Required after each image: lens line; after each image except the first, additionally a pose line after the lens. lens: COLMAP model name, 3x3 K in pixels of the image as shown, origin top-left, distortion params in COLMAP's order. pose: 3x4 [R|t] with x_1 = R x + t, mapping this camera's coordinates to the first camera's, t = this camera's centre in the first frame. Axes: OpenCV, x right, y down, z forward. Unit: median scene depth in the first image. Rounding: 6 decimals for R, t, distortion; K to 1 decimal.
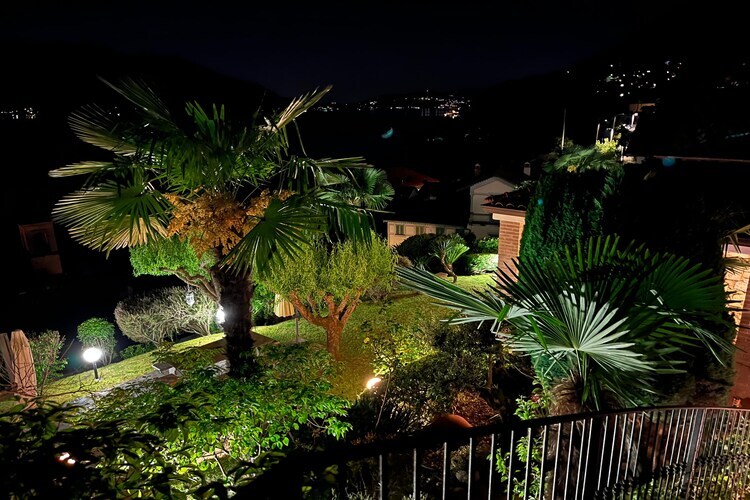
lens RADIAL K [[499.8, 0, 375.7], [0, 499.8, 264.2], [0, 0, 1]] dist [0.072623, -0.046431]
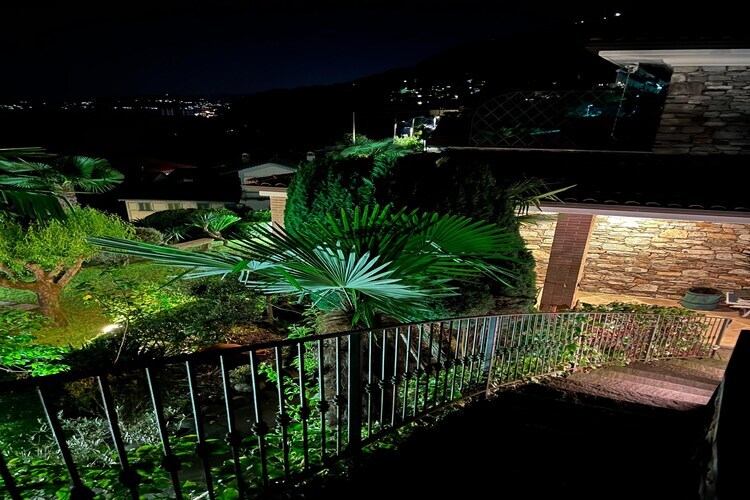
lens RADIAL K [[366.2, 0, 375.0], [0, 366.2, 250.0], [0, 0, 1]] dist [0.022065, -0.000361]
pose [[0.986581, -0.057537, 0.152802, 0.377723], [0.048656, 0.996937, 0.061236, 0.008985], [-0.155857, -0.052979, 0.986358, -0.009520]]
